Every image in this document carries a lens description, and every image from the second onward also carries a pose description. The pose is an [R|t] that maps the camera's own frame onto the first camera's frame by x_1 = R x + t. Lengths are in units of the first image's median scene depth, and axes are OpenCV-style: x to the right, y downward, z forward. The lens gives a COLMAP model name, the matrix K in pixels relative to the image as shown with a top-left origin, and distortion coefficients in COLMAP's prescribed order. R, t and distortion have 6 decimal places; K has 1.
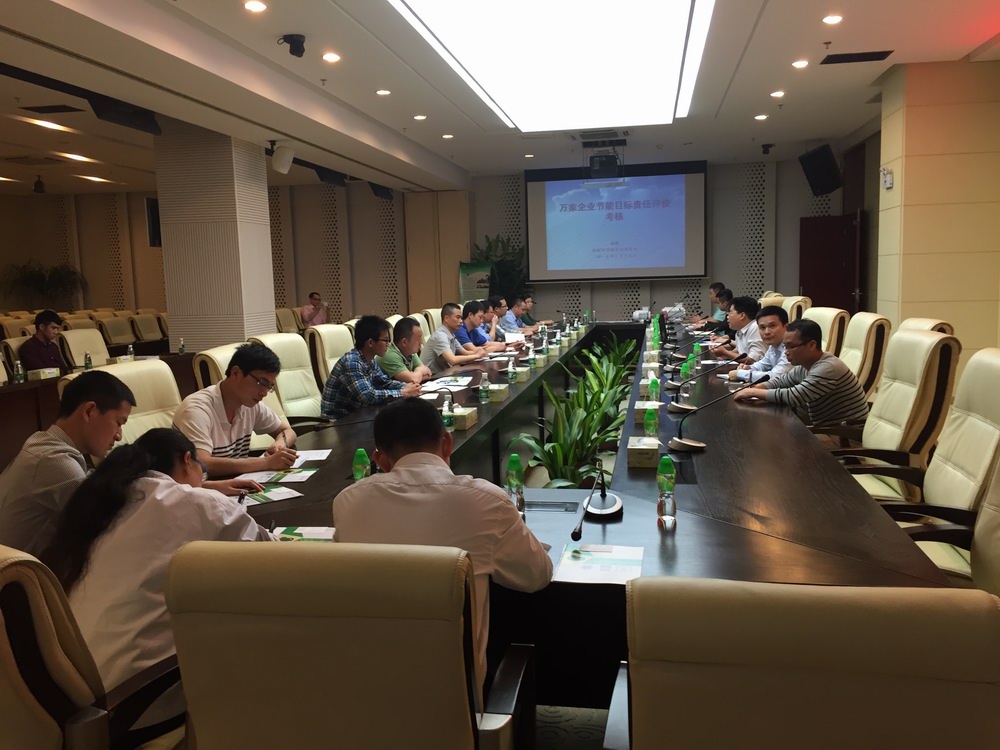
lens RADIAL K [[851.9, 0, 500.0], [0, 851.9, 375.0], [0, 0, 1]] dist [0.003161, -0.000848]
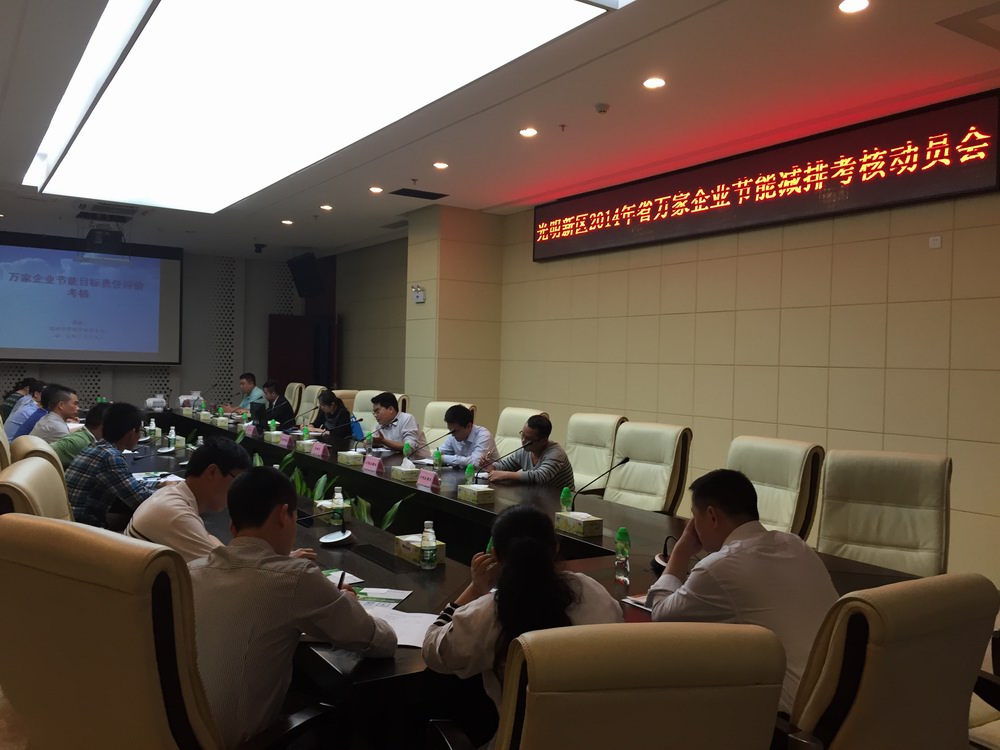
lens RADIAL K [[851.9, 0, 500.0], [0, 851.9, 375.0], [0, 0, 1]] dist [0.003161, -0.000848]
pose [[0.718183, 0.042246, 0.694570, -0.200244], [0.029440, 0.995417, -0.090985, -0.003801], [-0.695231, 0.085793, 0.713648, 0.052603]]
